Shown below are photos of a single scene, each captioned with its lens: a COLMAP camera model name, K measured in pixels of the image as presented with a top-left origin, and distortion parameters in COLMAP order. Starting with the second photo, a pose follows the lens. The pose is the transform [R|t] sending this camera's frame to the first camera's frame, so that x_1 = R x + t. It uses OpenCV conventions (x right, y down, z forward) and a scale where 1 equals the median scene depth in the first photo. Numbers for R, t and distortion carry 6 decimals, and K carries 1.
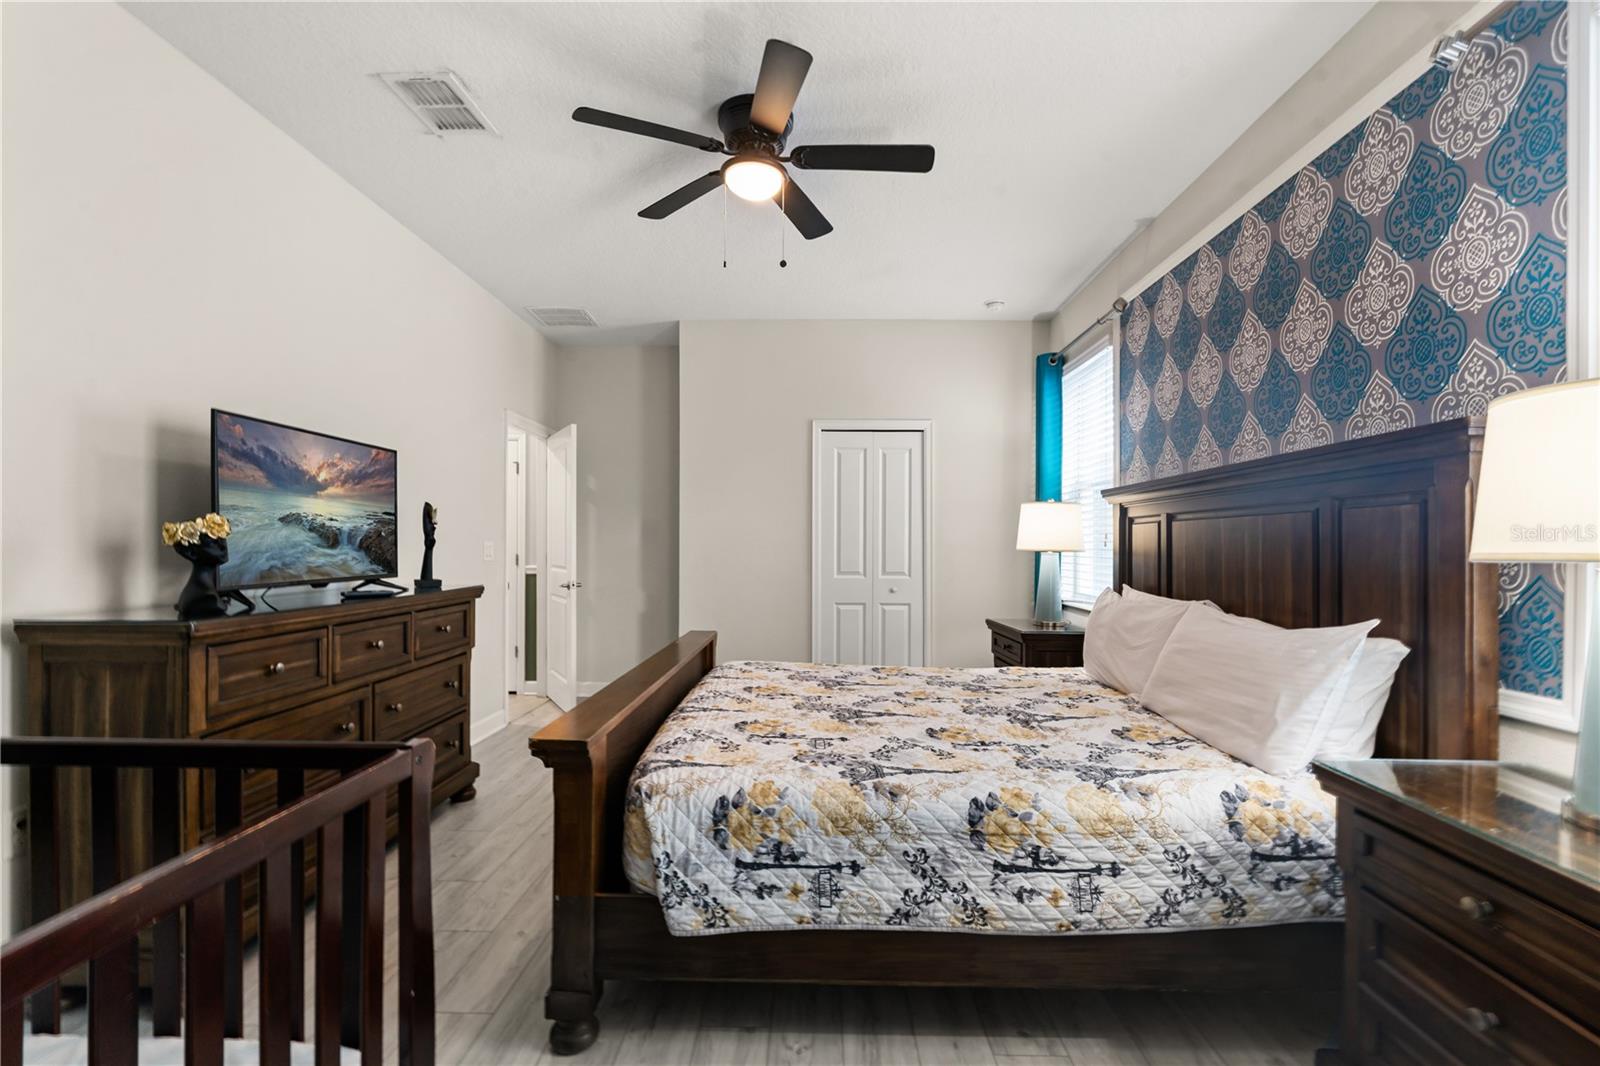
lens RADIAL K [[707.8, 0, 792.9], [0, 707.8, 545.2], [0, 0, 1]] dist [-0.011735, 0.003320]
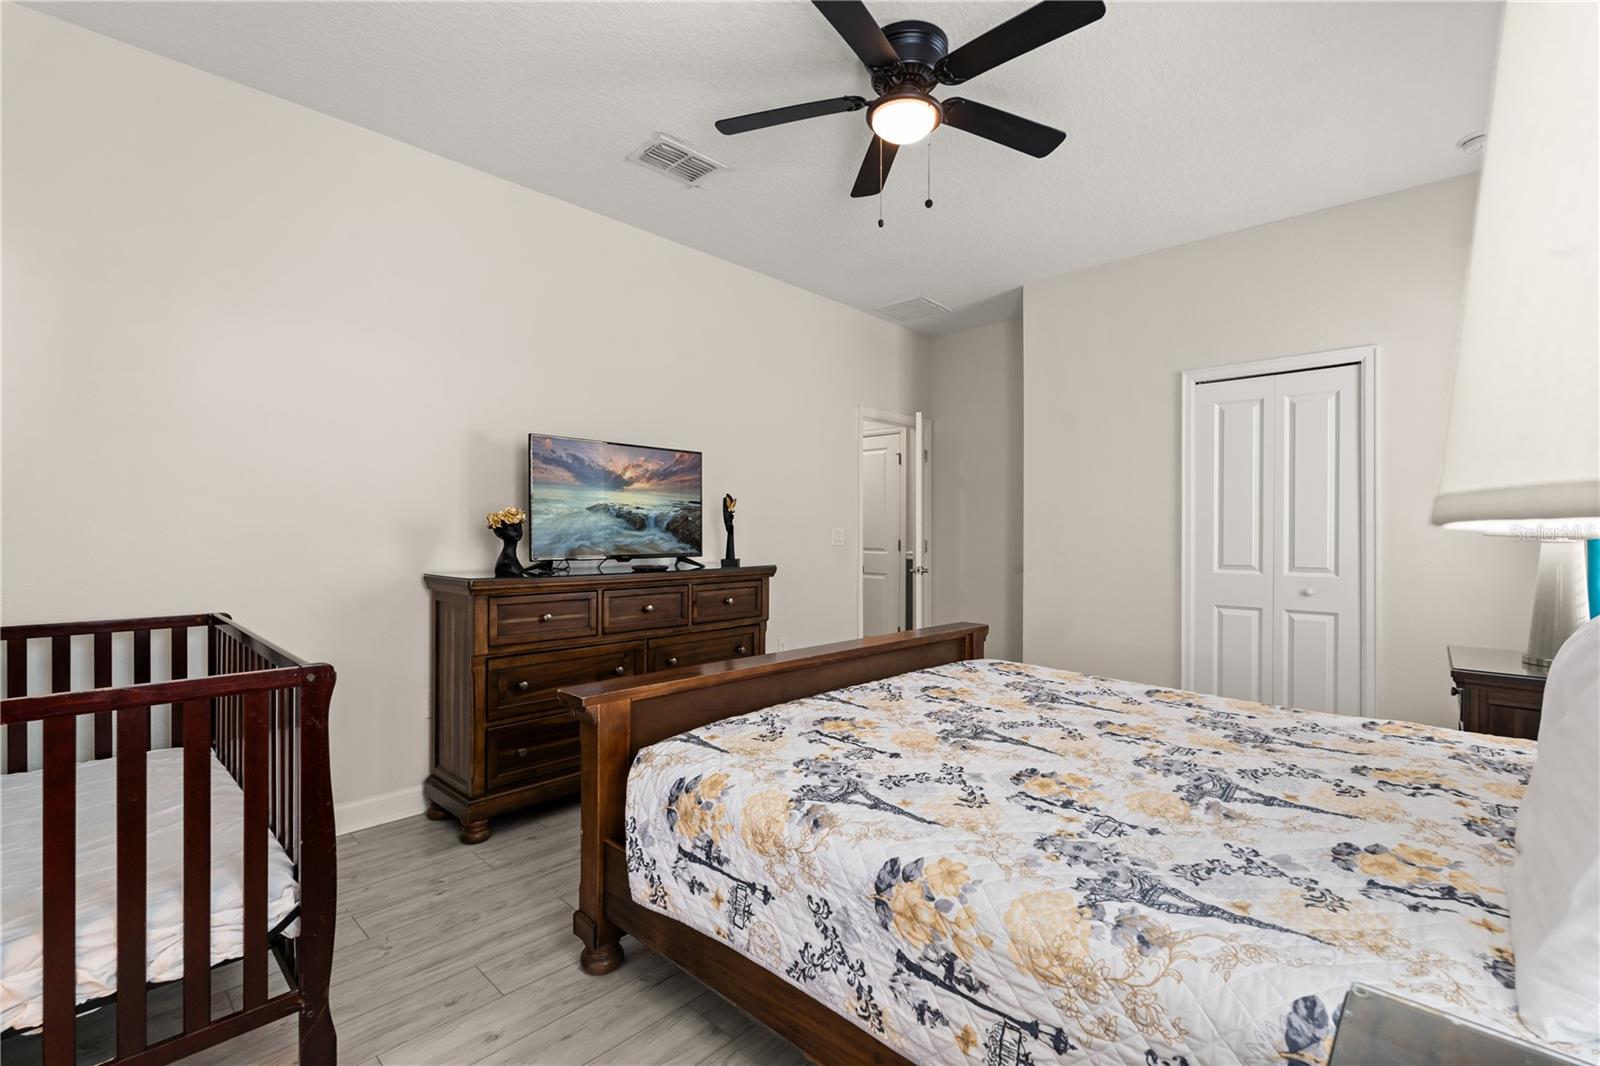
lens RADIAL K [[707.8, 0, 797.8], [0, 707.8, 530.1], [0, 0, 1]] dist [-0.011735, 0.003320]
pose [[0.743642, -0.001975, -0.668575, 0.691235], [-0.002059, 0.999984, -0.005245, 0.015327], [0.668574, 0.005276, 0.743626, 0.379925]]
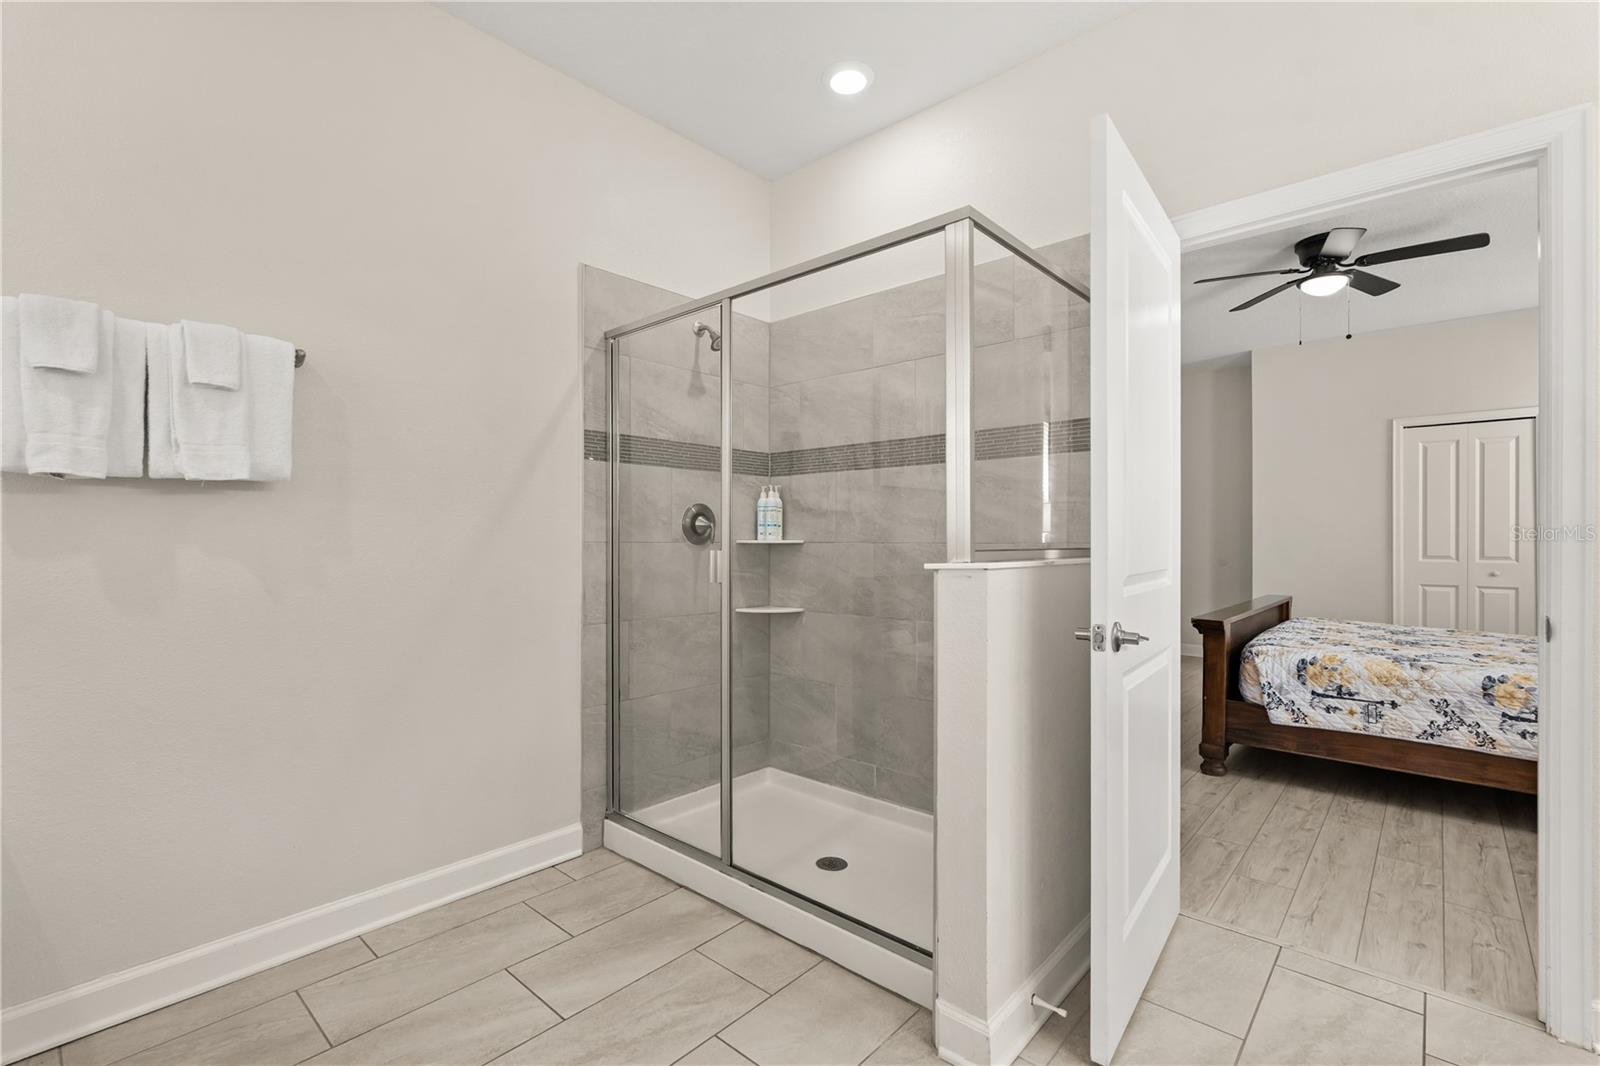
lens RADIAL K [[707.8, 0, 790.5], [0, 707.8, 538.9], [0, 0, 1]] dist [-0.011735, 0.003320]
pose [[0.757726, -0.001325, -0.652572, 0.091605], [0.000323, 0.999999, -0.001655, 0.038617], [0.652573, 0.001043, 0.757725, -1.342501]]
